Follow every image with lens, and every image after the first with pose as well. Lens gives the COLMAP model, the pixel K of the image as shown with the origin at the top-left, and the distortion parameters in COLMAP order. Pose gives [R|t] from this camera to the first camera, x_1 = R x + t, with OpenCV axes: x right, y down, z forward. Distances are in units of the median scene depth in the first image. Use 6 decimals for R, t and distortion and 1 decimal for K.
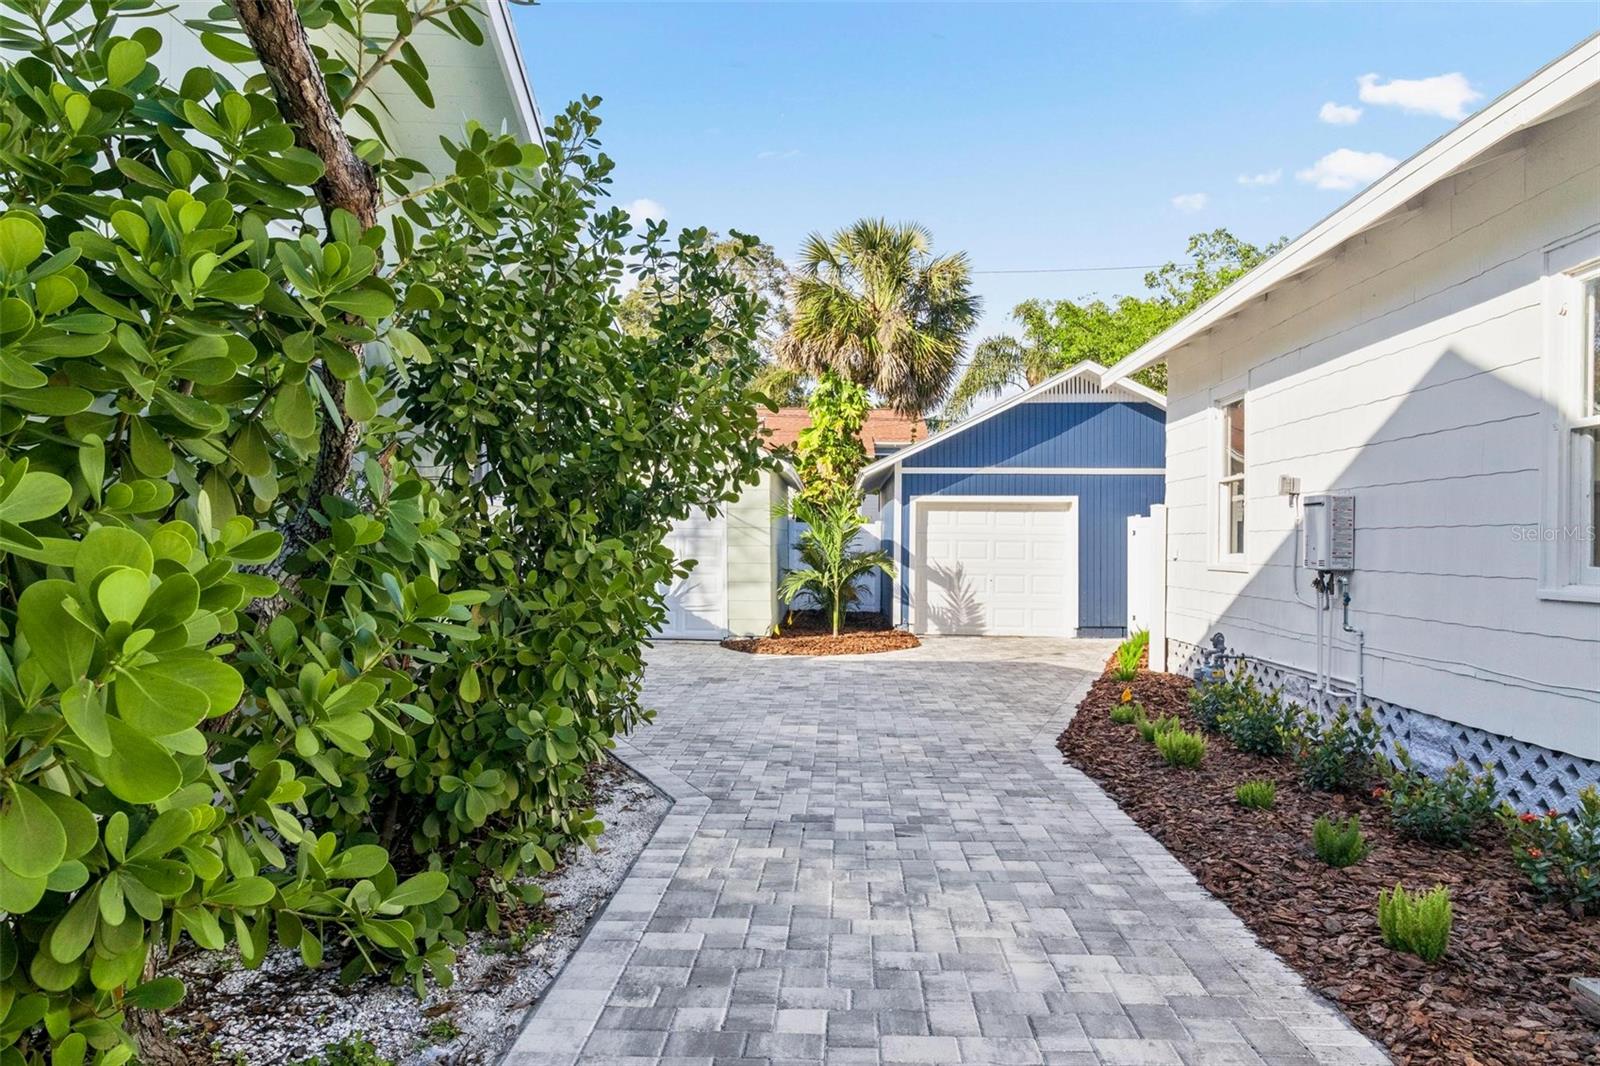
lens RADIAL K [[1036.0, 0, 800.0], [0, 1036.0, 533.0], [0, 0, 1]] dist [0.000298, -0.000004]
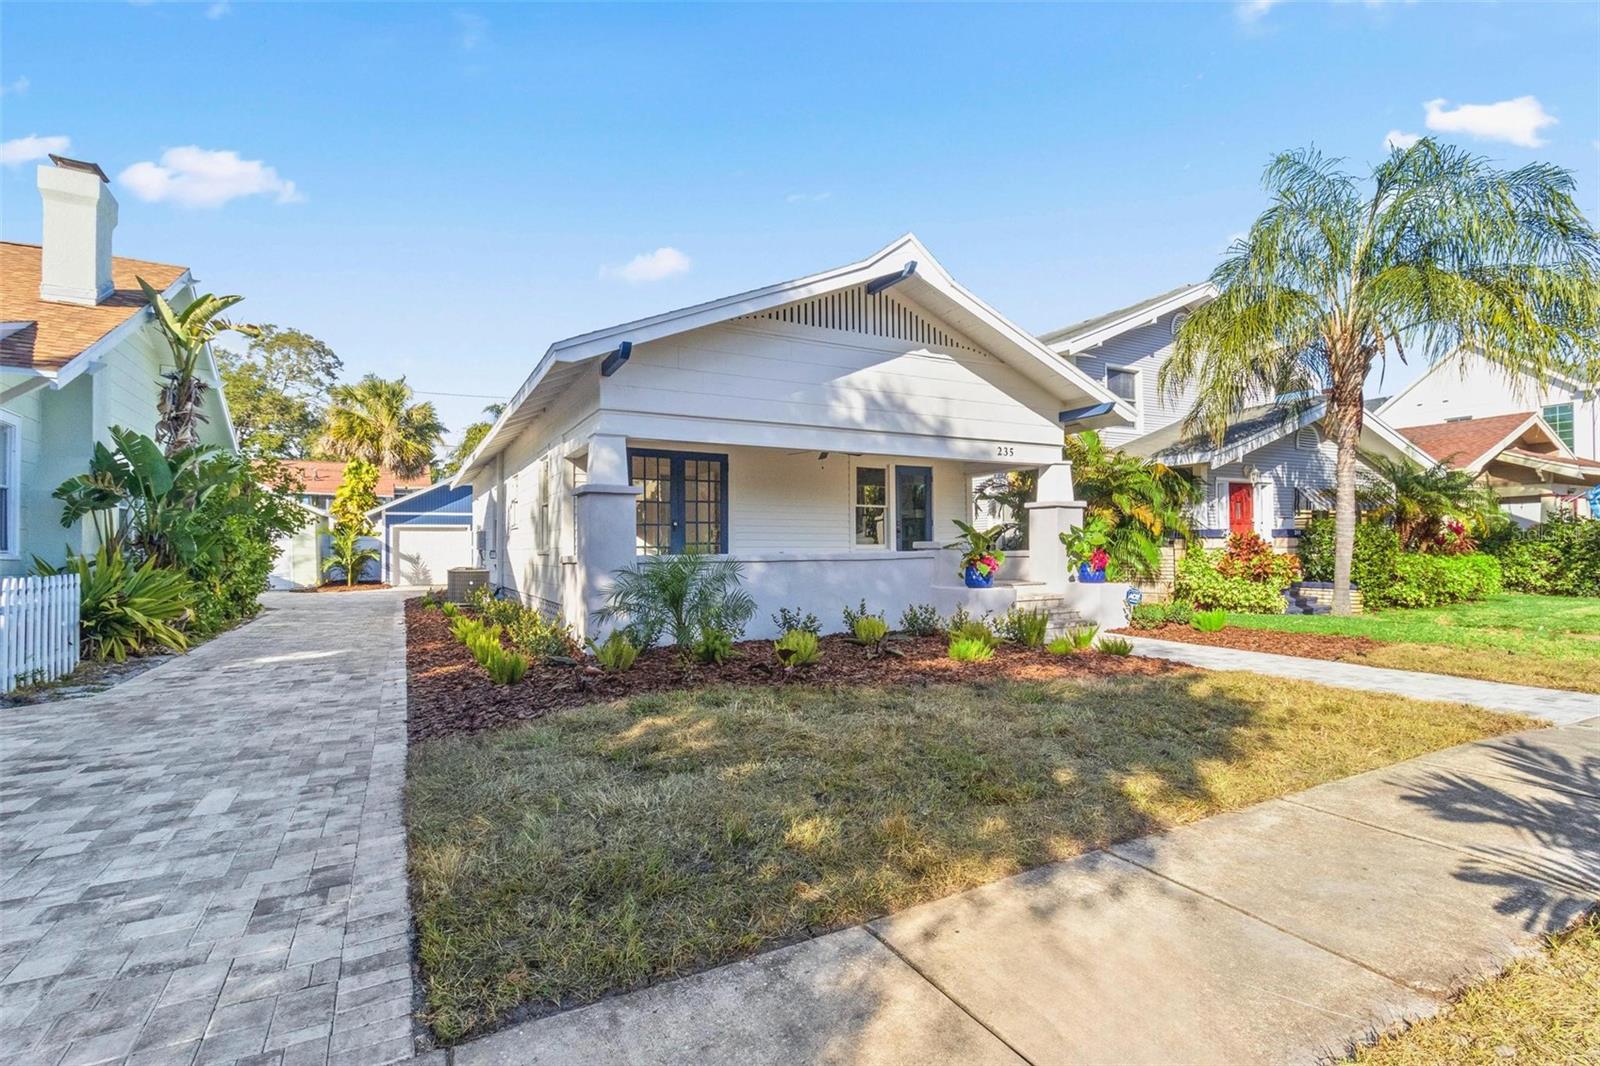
lens RADIAL K [[744.7, 0, 816.2], [0, 744.7, 537.0], [0, 0, 1]] dist [0.009195, 0.000566]
pose [[0.854615, -0.017789, 0.518957, 0.039285], [0.015795, 0.999841, 0.008262, -0.004246], [-0.519022, 0.001136, 0.854760, -0.671452]]
